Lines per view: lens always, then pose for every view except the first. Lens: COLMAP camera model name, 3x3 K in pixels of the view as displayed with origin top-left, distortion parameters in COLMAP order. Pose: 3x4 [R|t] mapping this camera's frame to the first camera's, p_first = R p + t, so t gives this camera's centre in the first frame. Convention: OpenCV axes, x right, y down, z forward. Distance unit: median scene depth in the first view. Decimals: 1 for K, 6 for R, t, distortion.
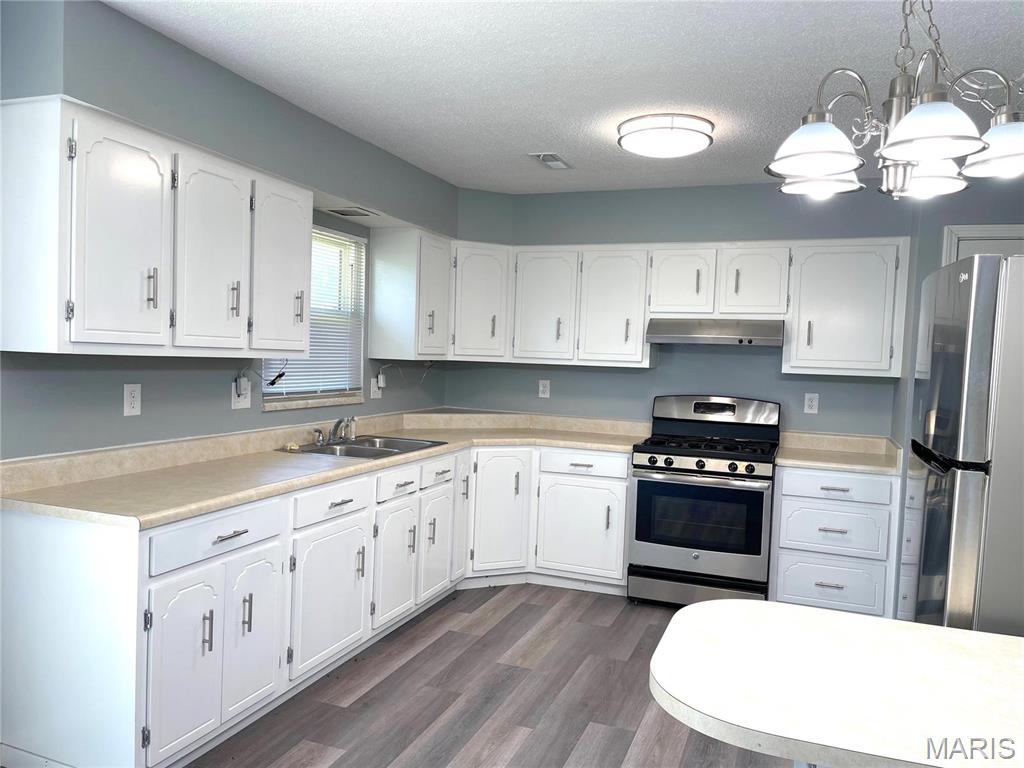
lens RADIAL K [[774.3, 0, 513.3], [0, 774.3, 392.7], [0, 0, 1]] dist [0.048675, -0.044186]
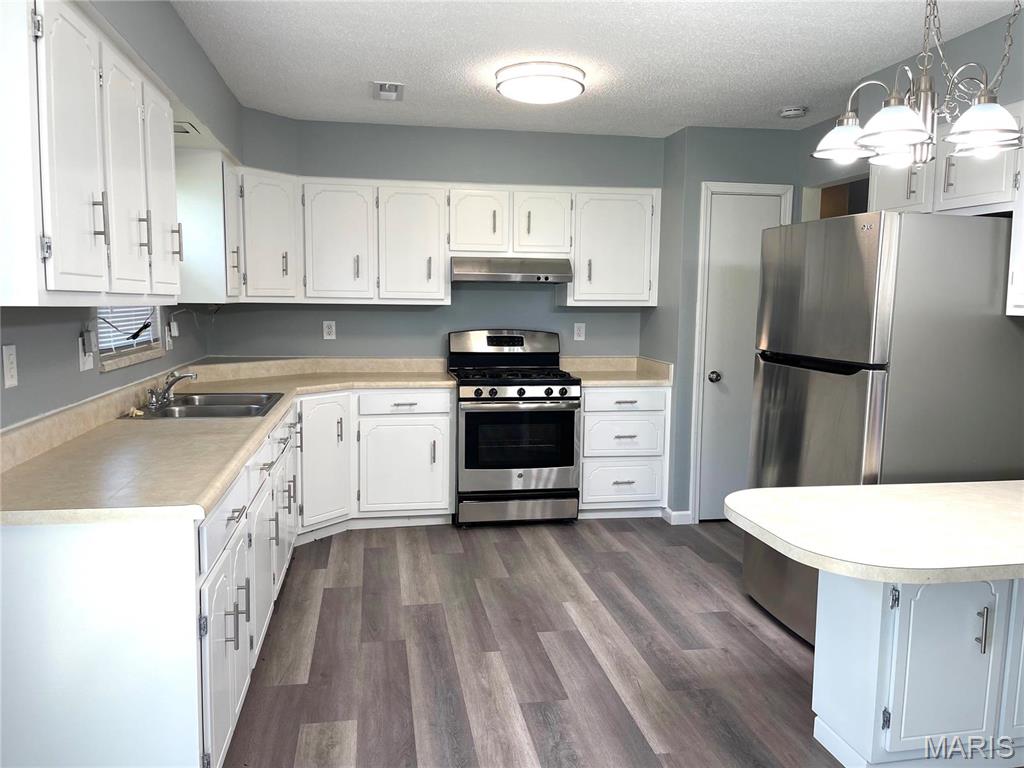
lens RADIAL K [[774.3, 0, 513.8], [0, 774.3, 382.2], [0, 0, 1]] dist [0.048675, -0.044186]
pose [[0.857334, -0.081542, 0.508261, -0.317326], [0.046688, 0.995622, 0.080978, -0.009883], [-0.512639, -0.045696, 0.857387, 0.072405]]
